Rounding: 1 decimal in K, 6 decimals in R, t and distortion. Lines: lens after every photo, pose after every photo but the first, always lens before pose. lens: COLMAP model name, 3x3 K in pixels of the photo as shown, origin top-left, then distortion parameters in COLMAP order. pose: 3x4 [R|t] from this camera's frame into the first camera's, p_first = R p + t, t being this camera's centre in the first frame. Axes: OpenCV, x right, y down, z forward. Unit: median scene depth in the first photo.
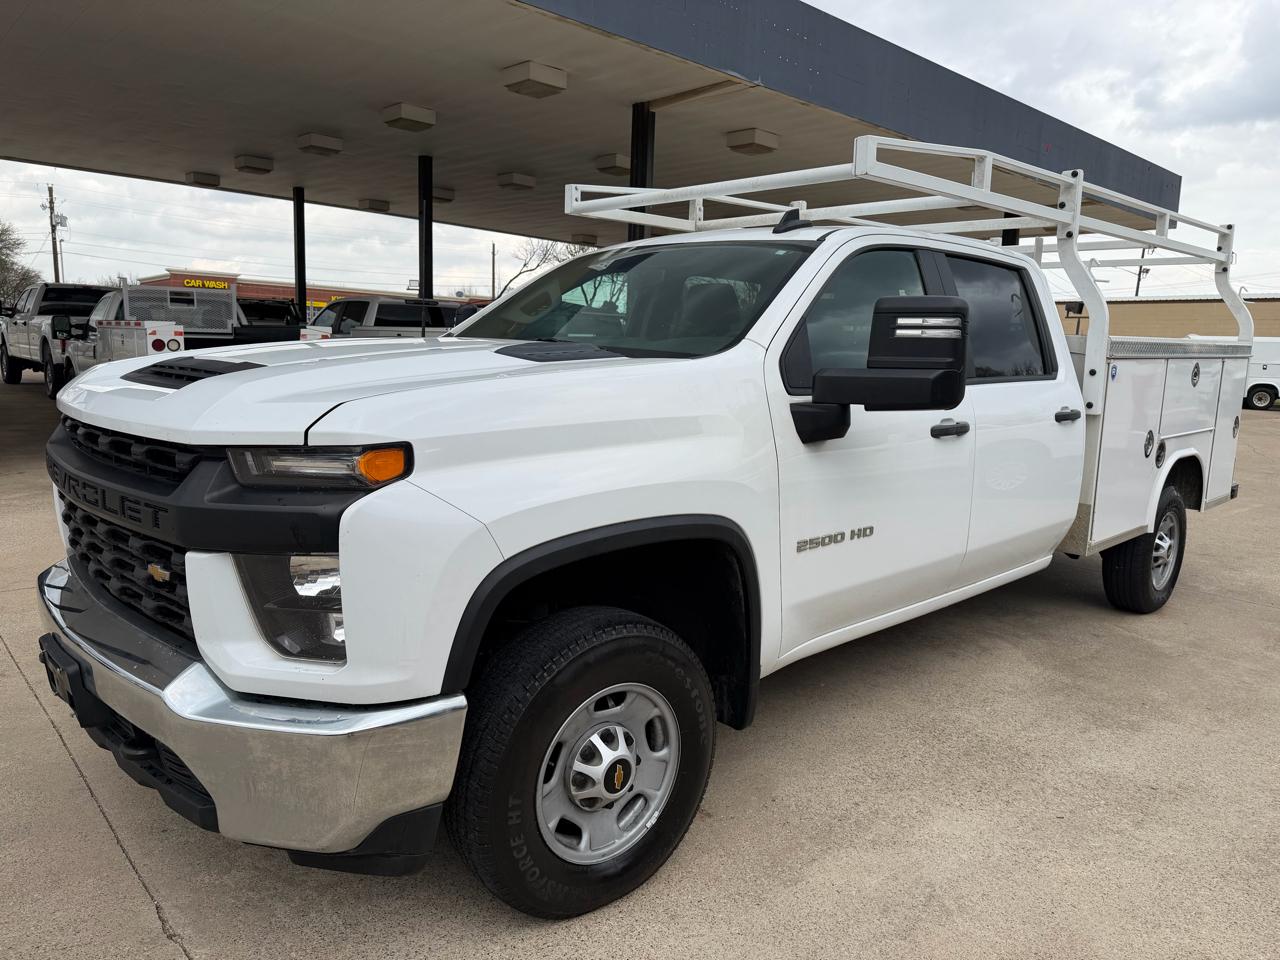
lens RADIAL K [[1000.8, 0, 640.8], [0, 1000.8, 481.9], [0, 0, 1]] dist [0.002430, -0.009941]
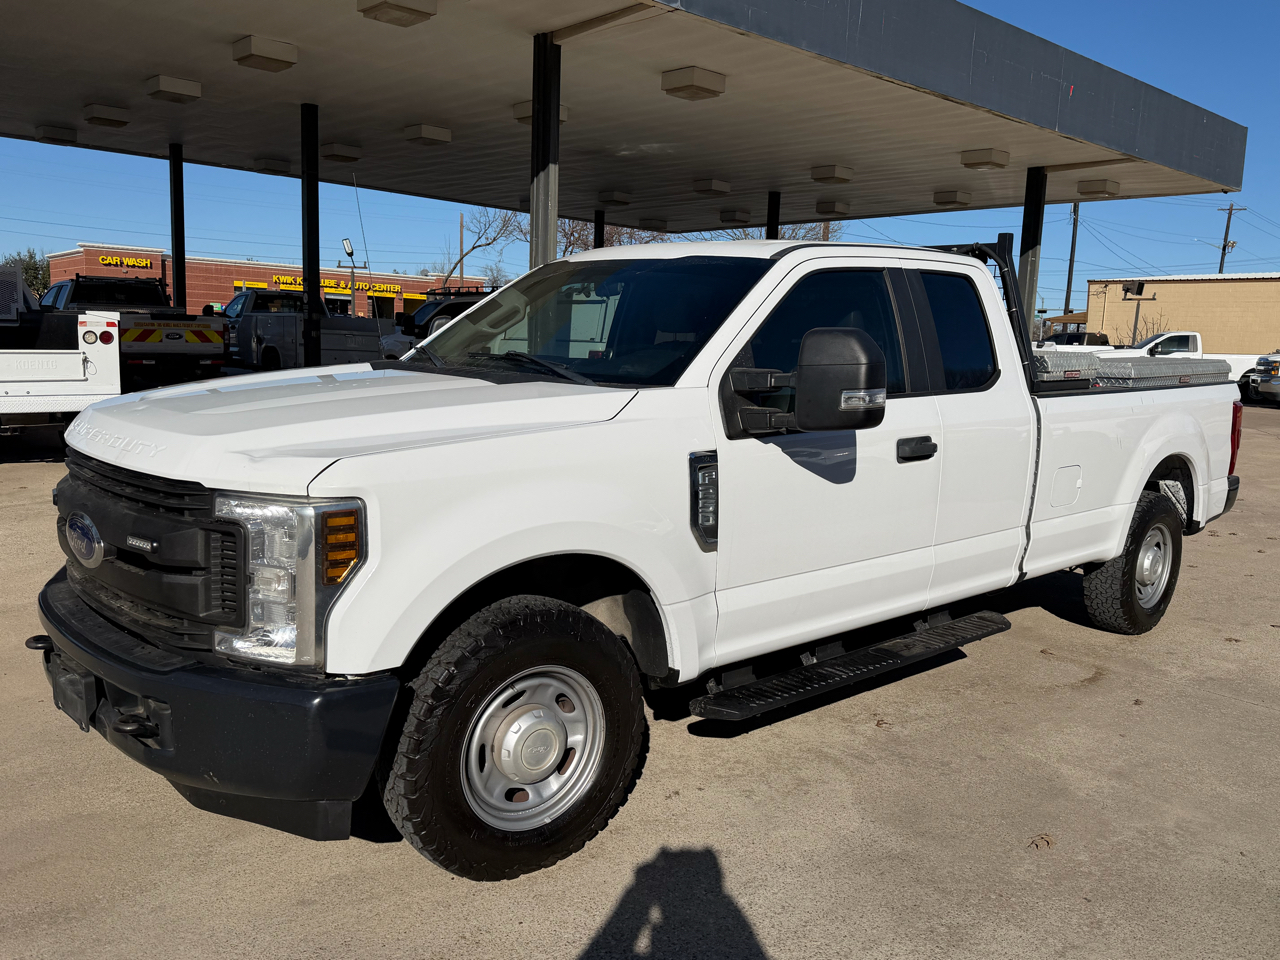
lens RADIAL K [[1165.1, 0, 633.2], [0, 1165.1, 478.8], [0, 0, 1]] dist [0.015656, -0.018685]
pose [[0.999932, 0.000665, -0.011602, 0.081974], [-0.000787, 0.999944, -0.010569, -0.011808], [0.011594, 0.010578, 0.999877, 0.067421]]
